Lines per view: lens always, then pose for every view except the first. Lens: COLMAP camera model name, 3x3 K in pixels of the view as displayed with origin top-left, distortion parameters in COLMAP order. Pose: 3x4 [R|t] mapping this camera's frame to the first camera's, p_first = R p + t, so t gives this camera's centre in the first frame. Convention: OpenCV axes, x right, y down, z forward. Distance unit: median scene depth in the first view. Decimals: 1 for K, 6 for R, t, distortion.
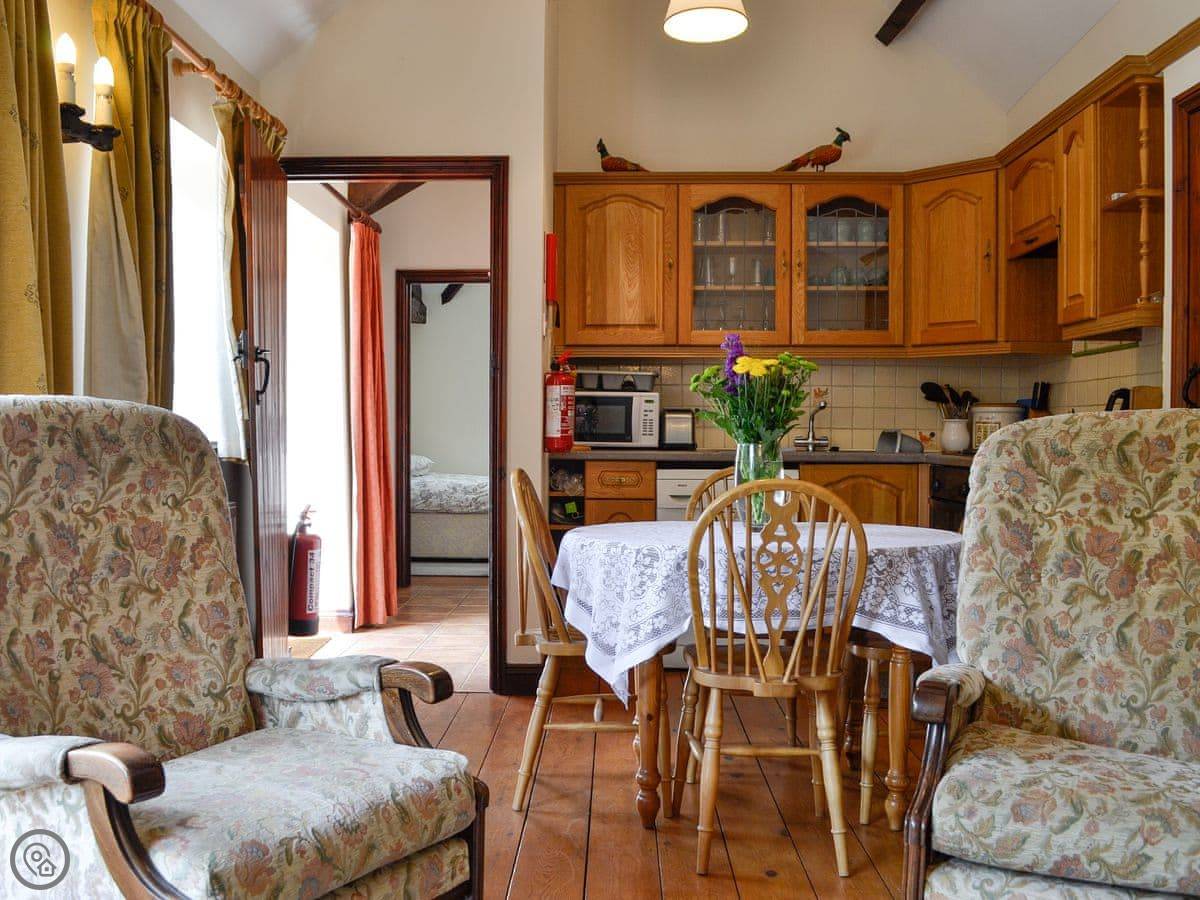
lens RADIAL K [[1100.2, 0, 600.0], [0, 1100.2, 450.0], [0, 0, 1]] dist [0.003805, 0.002761]
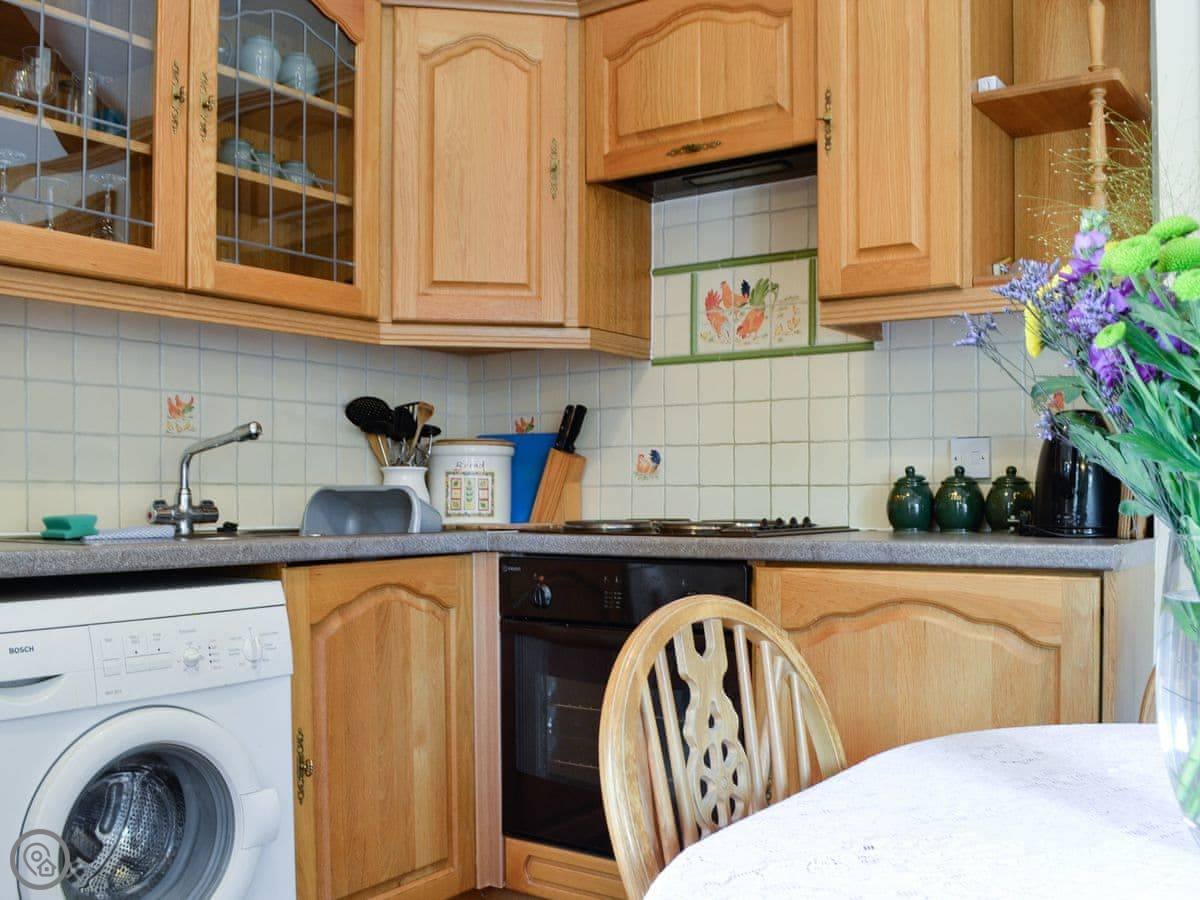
lens RADIAL K [[1112.4, 0, 585.7], [0, 1112.4, 516.1], [0, 0, 1]] dist [-0.091083, -0.002650]
pose [[0.549221, -0.027045, 0.835239, -0.098476], [0.019830, 0.999617, 0.019328, -0.012349], [-0.835442, 0.005947, 0.549547, 0.643287]]
